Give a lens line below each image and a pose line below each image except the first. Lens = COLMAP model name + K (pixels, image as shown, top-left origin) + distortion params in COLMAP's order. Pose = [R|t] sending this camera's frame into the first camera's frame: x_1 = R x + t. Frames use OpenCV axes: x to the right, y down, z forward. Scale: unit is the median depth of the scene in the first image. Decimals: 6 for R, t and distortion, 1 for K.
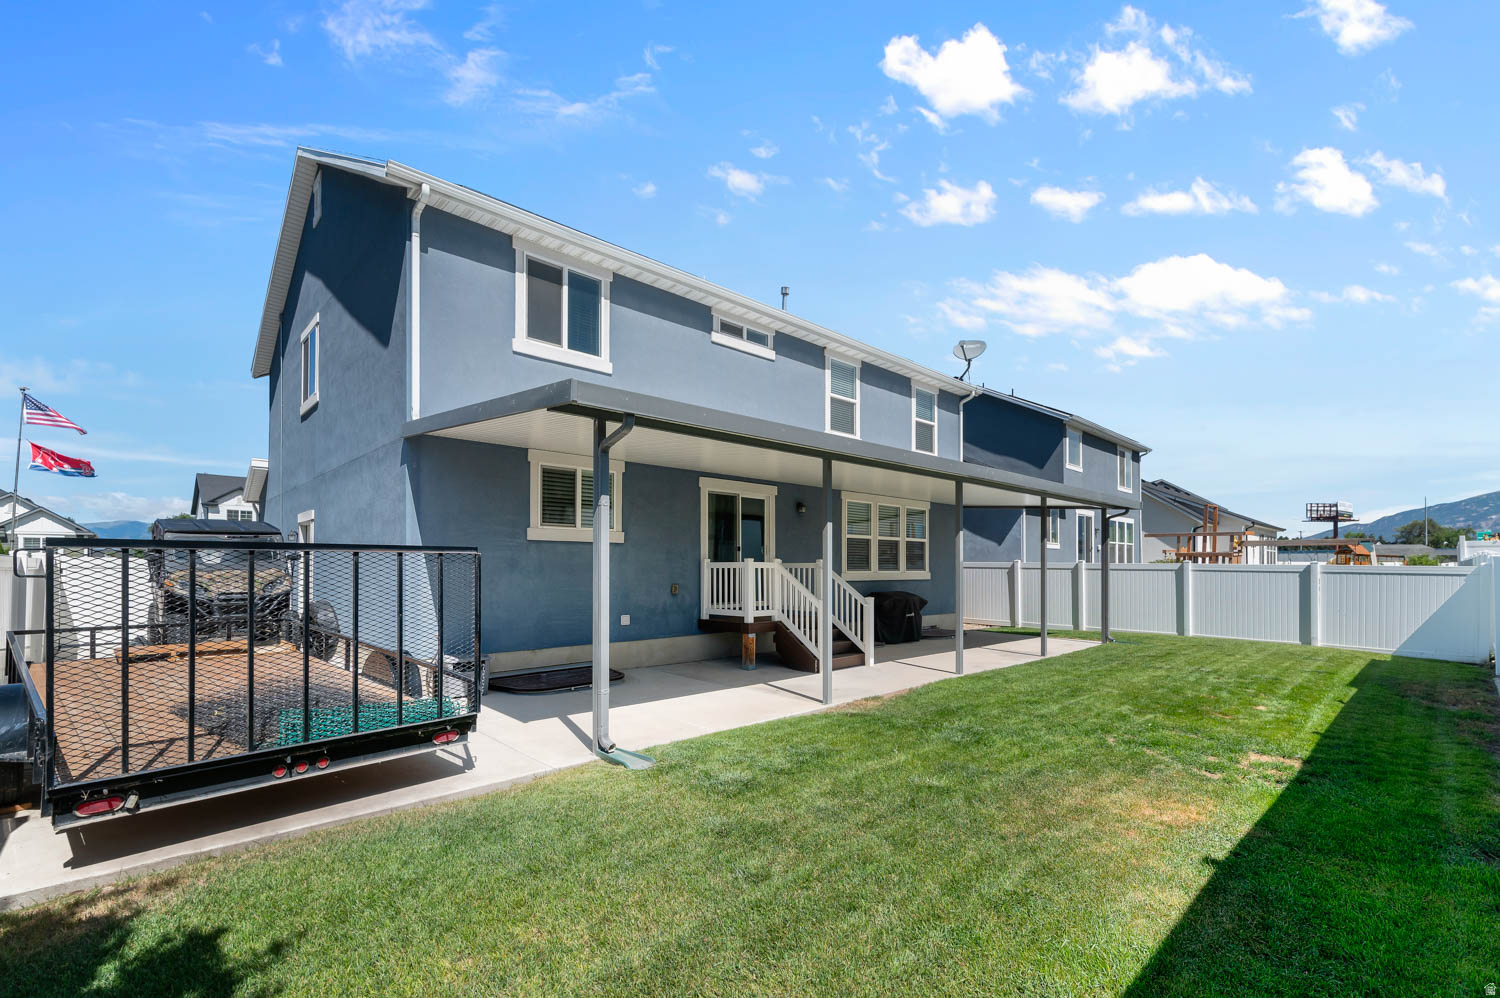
lens RADIAL K [[645.2, 0, 751.0], [0, 645.2, 561.0], [0, 0, 1]] dist [0.000763, 0.000097]
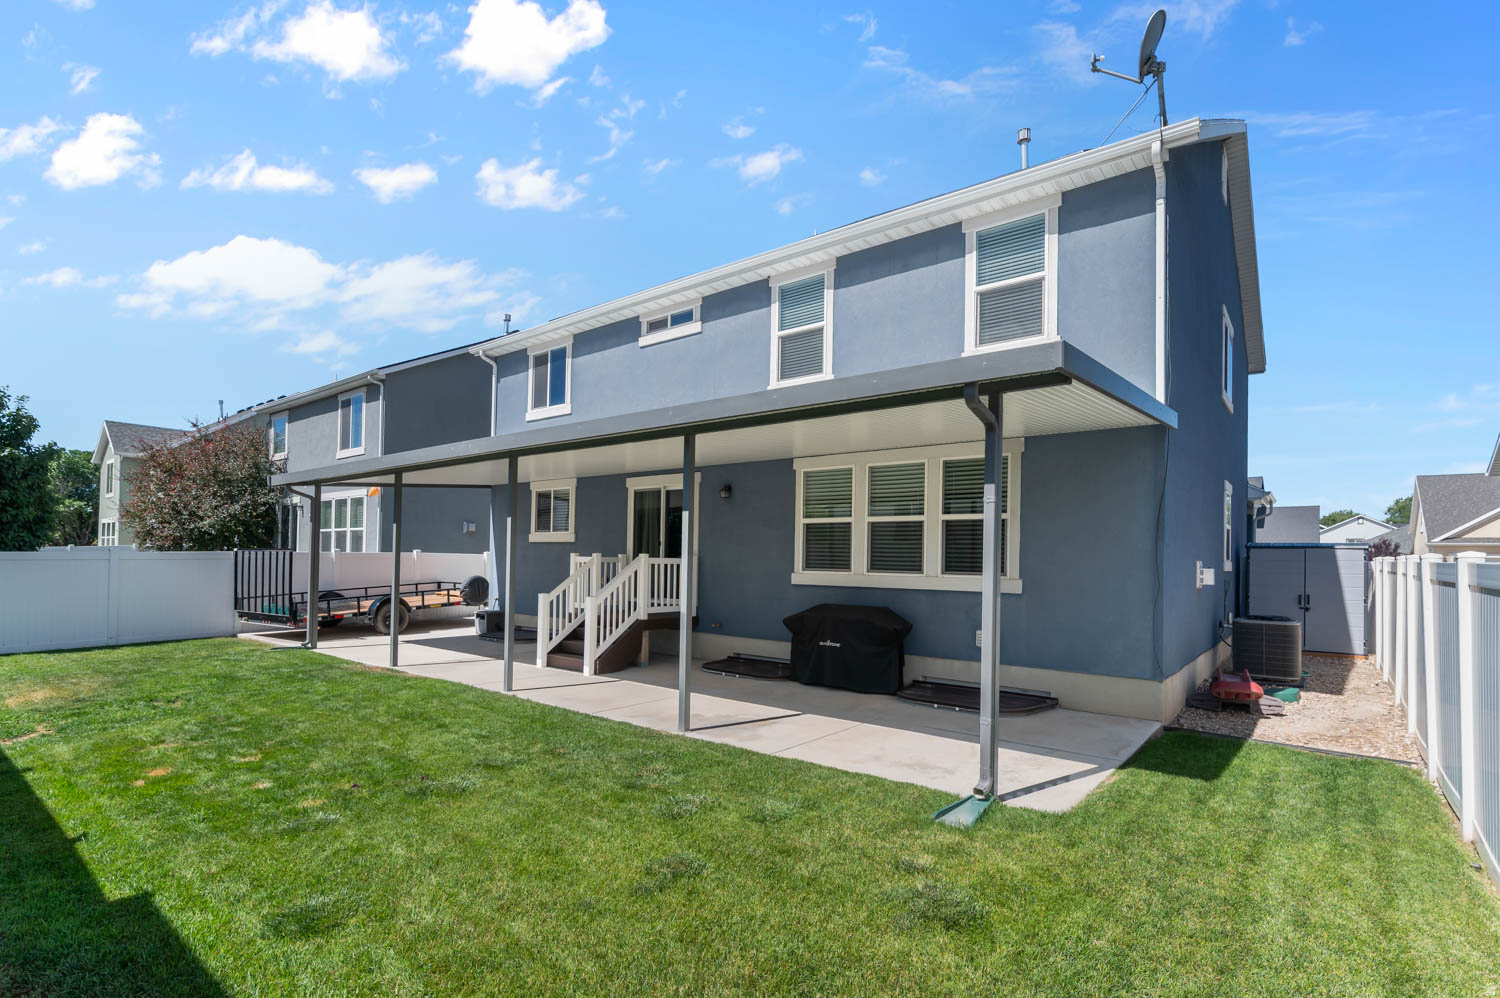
lens RADIAL K [[690.6, 0, 752.1], [0, 690.6, 555.7], [0, 0, 1]] dist [-0.000178, -0.000042]
pose [[0.166371, -0.011446, -0.985997, 0.974113], [-0.013184, 0.999817, -0.013831, 0.010752], [0.985975, 0.015300, 0.166189, 0.905774]]
